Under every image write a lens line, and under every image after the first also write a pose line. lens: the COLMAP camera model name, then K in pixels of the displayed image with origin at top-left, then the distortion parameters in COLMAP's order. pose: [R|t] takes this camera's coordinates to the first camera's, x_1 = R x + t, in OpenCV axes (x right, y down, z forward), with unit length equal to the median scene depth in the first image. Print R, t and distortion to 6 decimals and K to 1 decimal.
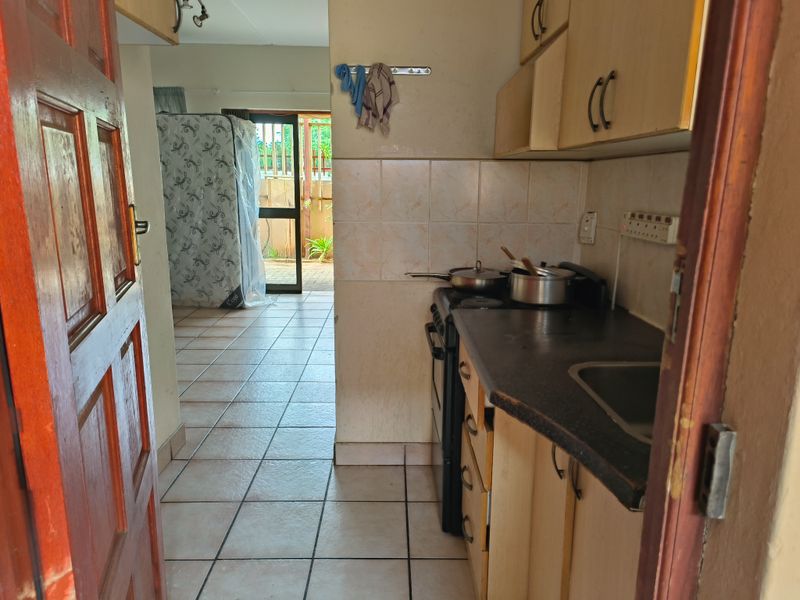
lens RADIAL K [[544.8, 0, 394.7], [0, 544.8, 298.3], [0, 0, 1]] dist [0.085463, 0.003463]
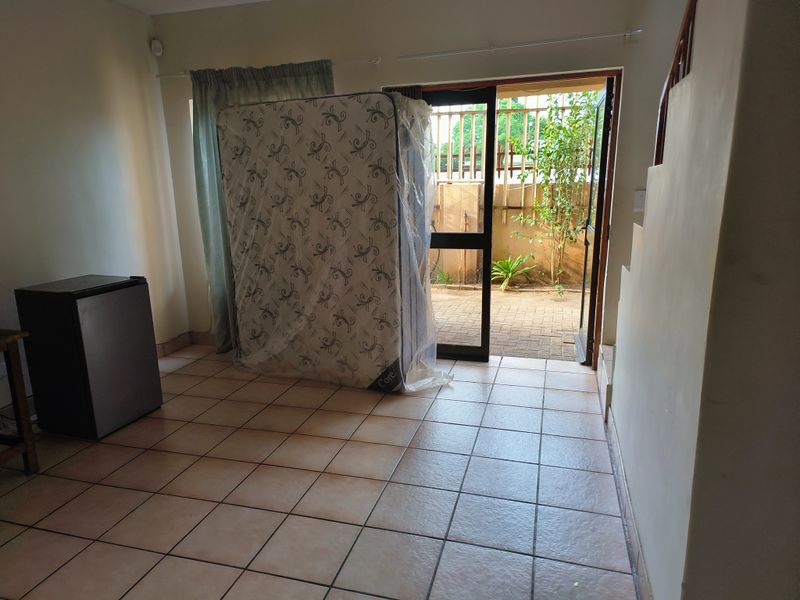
lens RADIAL K [[544.8, 0, 399.1], [0, 544.8, 297.3], [0, 0, 1]] dist [0.085463, 0.003463]
pose [[0.958141, 0.032433, -0.284455, -0.102543], [-0.032199, 0.999466, 0.005499, -0.099784], [0.284481, 0.003891, 0.958674, 0.391702]]
